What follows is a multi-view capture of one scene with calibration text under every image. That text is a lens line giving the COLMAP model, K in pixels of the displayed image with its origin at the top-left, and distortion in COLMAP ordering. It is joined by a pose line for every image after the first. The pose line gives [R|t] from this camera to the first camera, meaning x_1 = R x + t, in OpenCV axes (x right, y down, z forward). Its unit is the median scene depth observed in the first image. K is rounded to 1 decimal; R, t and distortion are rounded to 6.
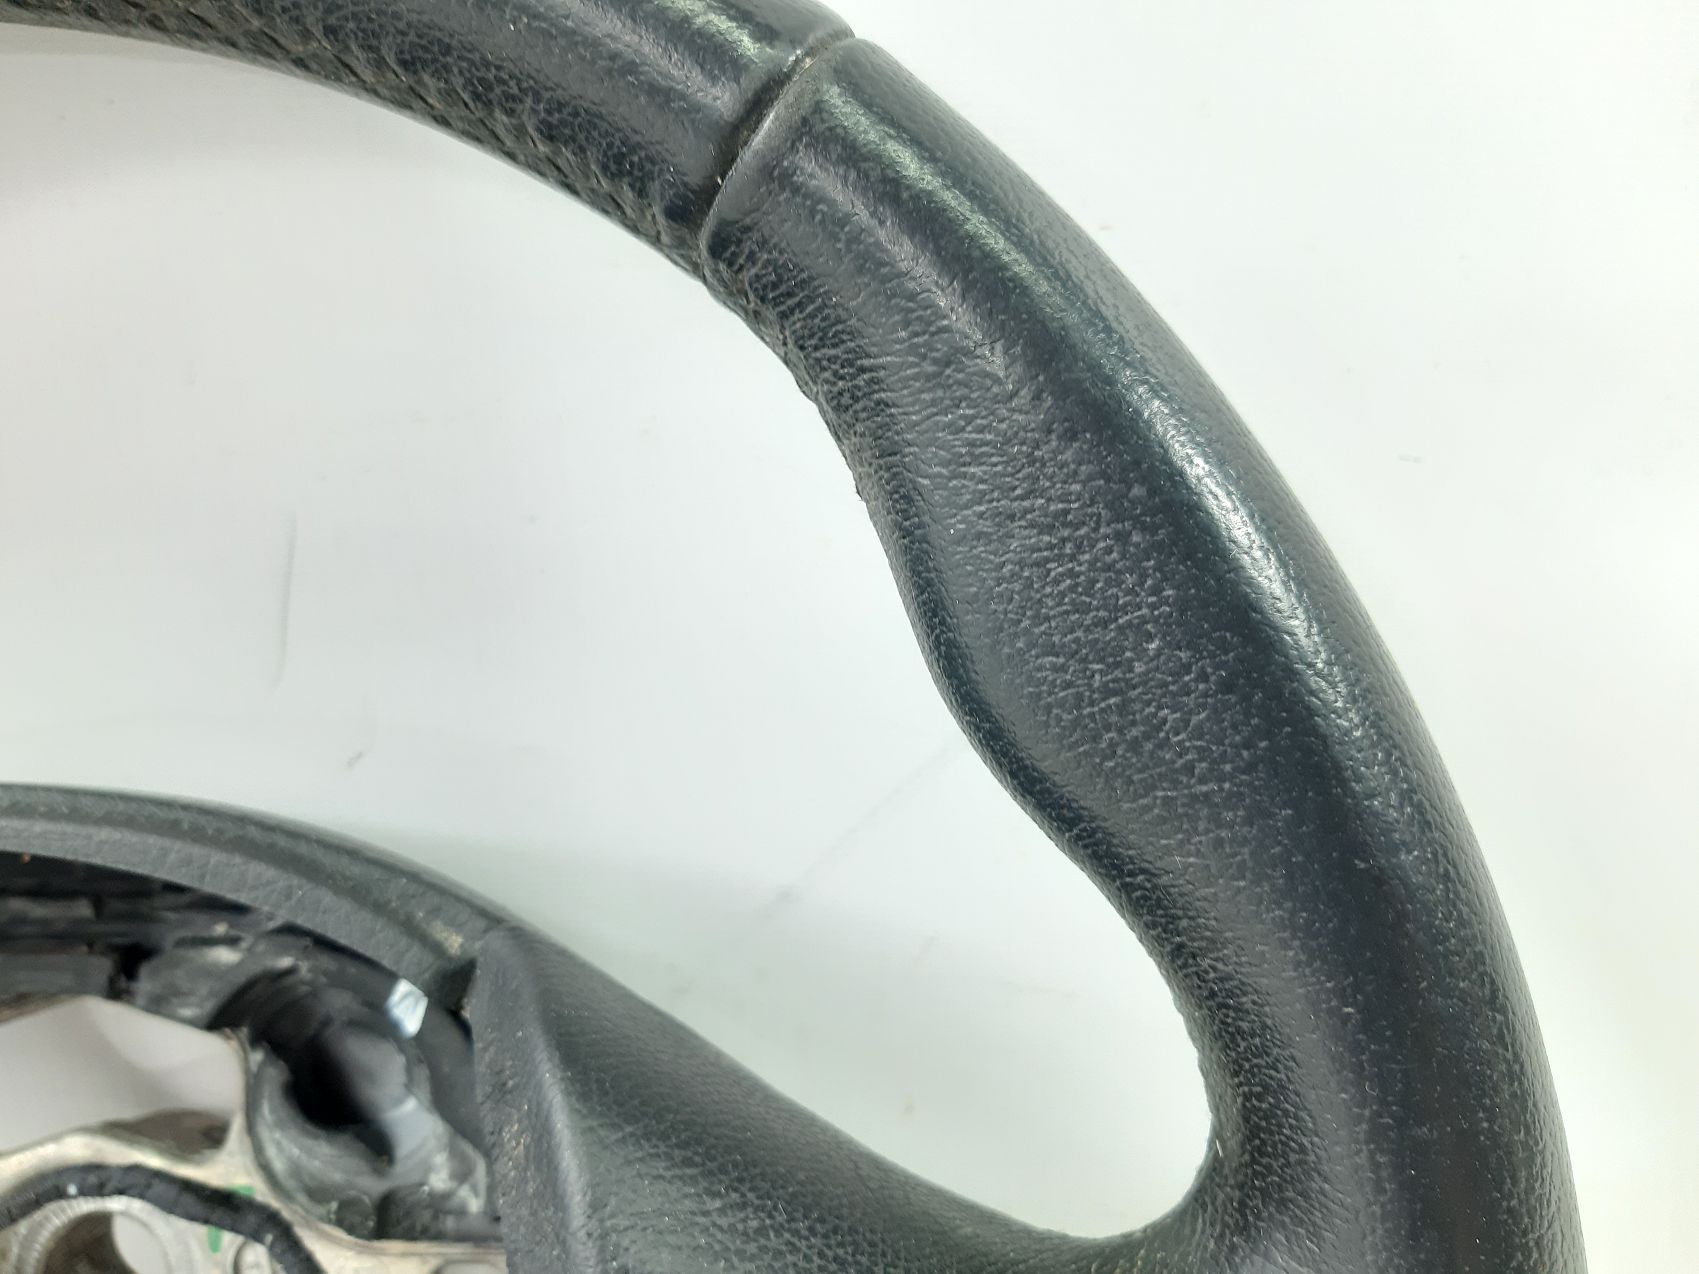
lens RADIAL K [[1344.8, 0, 845.1], [0, 1344.8, 635.4], [0, 0, 1]] dist [-0.035047, -0.023349]
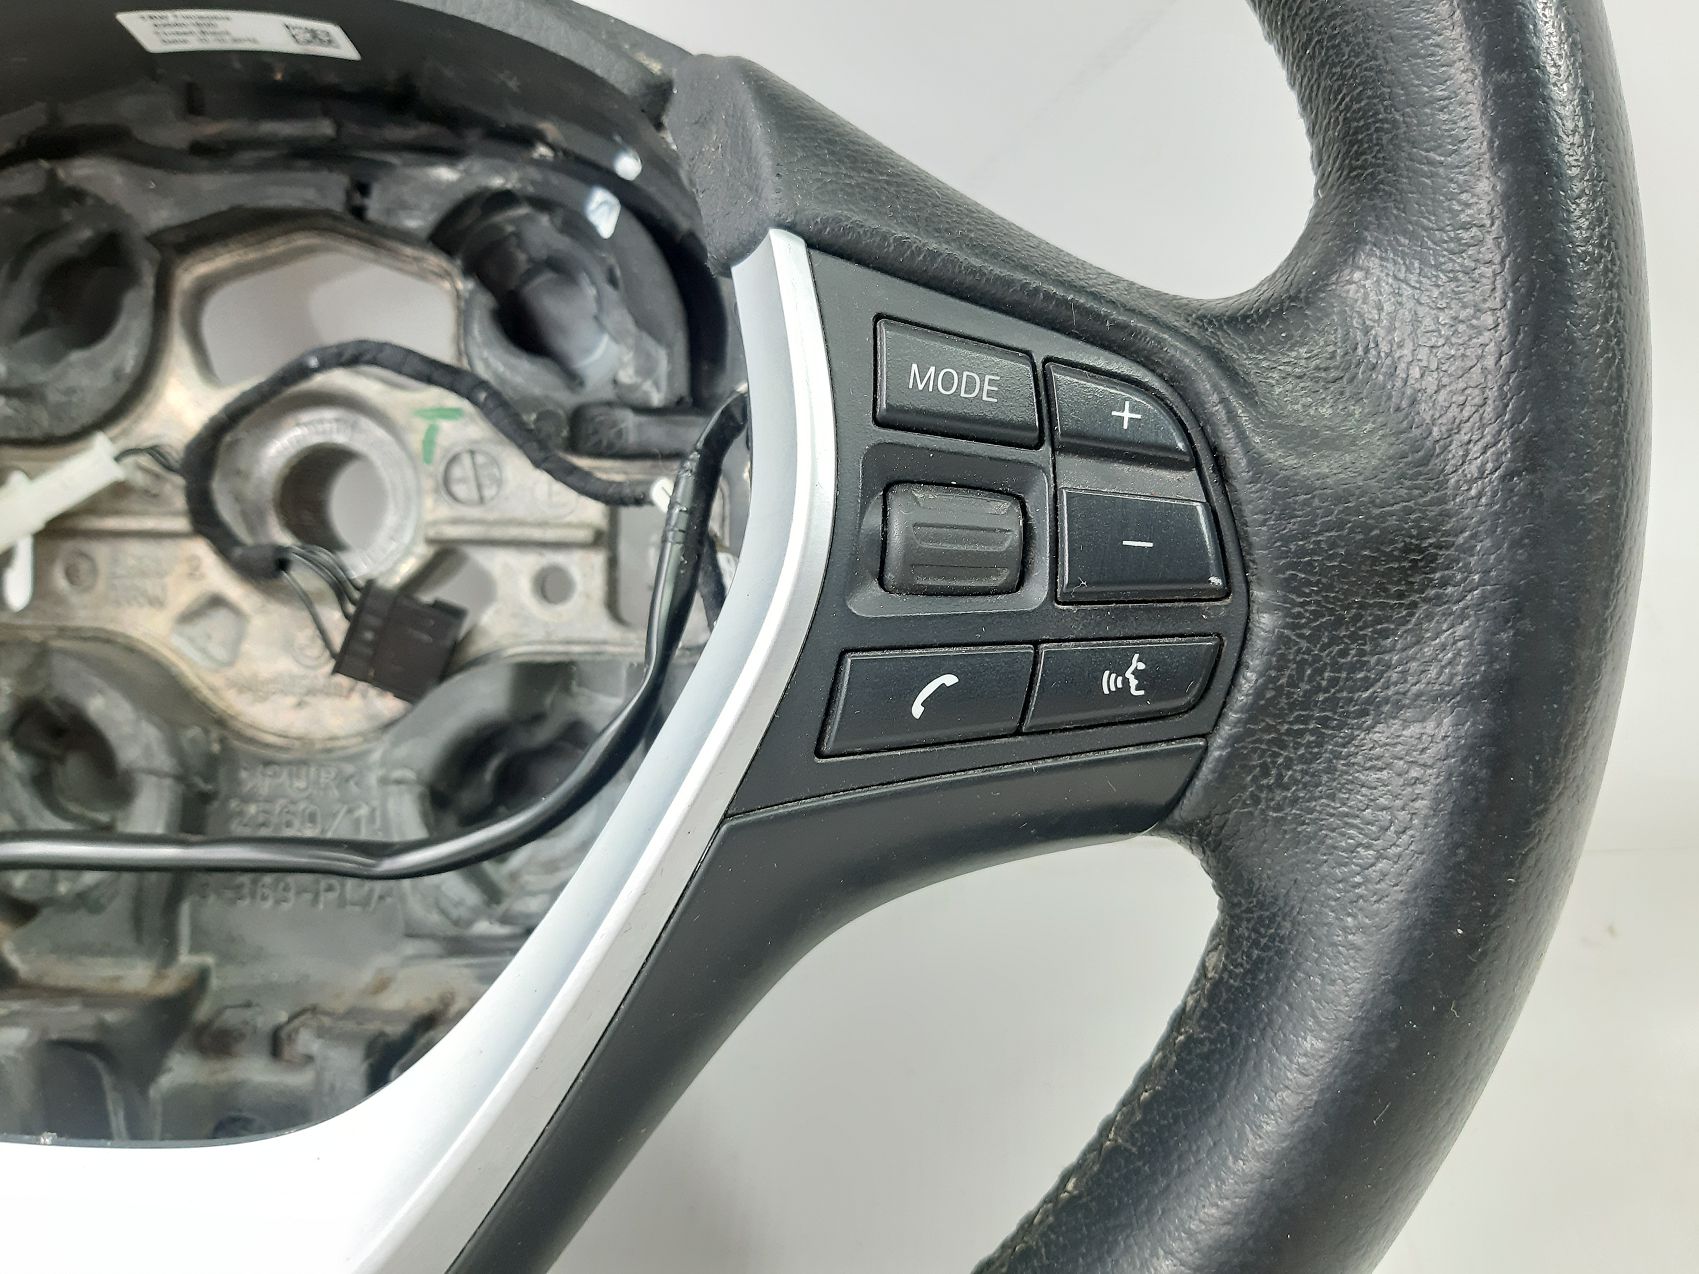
lens RADIAL K [[1344.8, 0, 855.8], [0, 1344.8, 638.2], [0, 0, 1]] dist [-0.035047, -0.023349]
pose [[0.996722, 0.032235, -0.074207, -0.015028], [-0.024213, 0.994010, 0.106573, 0.507135], [0.077198, -0.104427, 0.991532, -0.155238]]
